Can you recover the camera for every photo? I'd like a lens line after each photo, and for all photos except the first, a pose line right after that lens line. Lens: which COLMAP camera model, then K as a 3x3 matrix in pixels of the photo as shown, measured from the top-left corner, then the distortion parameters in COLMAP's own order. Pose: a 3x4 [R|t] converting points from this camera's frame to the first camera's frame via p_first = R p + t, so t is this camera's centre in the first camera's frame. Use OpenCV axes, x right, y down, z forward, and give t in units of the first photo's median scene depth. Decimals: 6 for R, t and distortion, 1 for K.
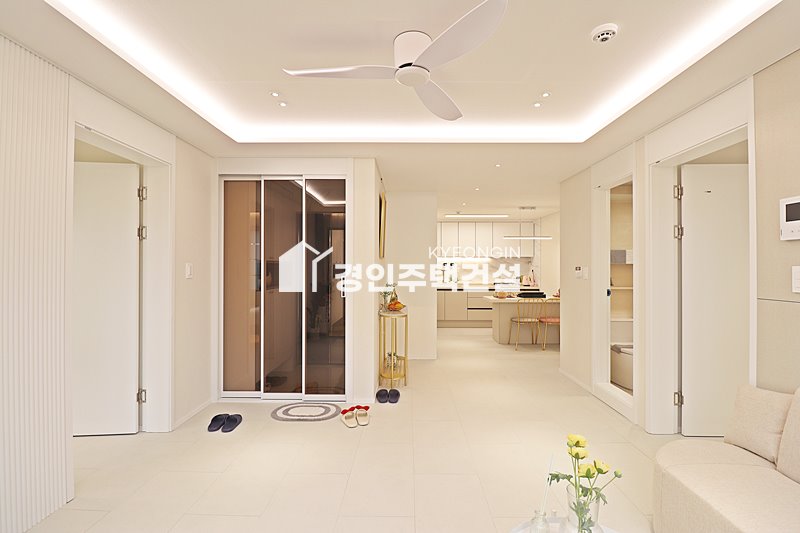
lens RADIAL K [[360.1, 0, 400.0], [0, 360.1, 266.5], [0, 0, 1]] dist [0.002091, -0.000330]
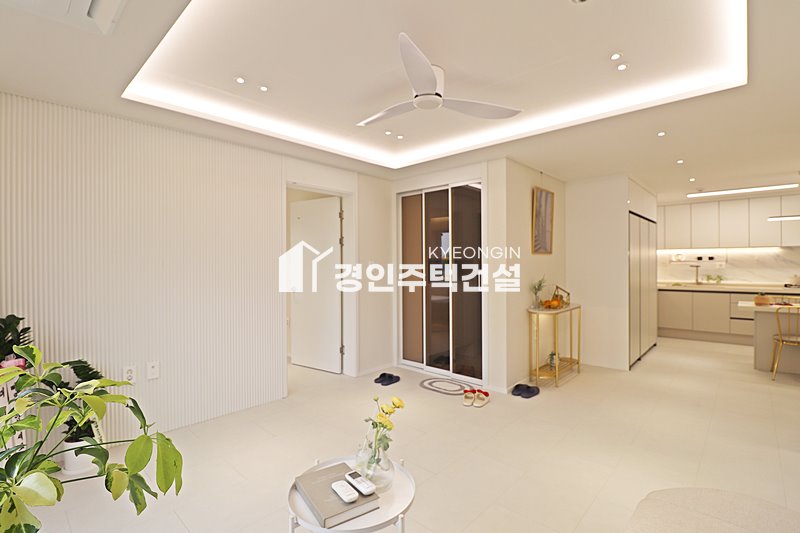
lens RADIAL K [[372.5, 0, 411.2], [0, 372.5, 265.1], [0, 0, 1]] dist [0.002398, -0.011103]
pose [[0.756308, -0.006141, -0.654187, 0.425751], [0.009183, 0.999957, 0.001230, 0.004516], [0.654152, -0.006937, 0.756331, 0.009729]]
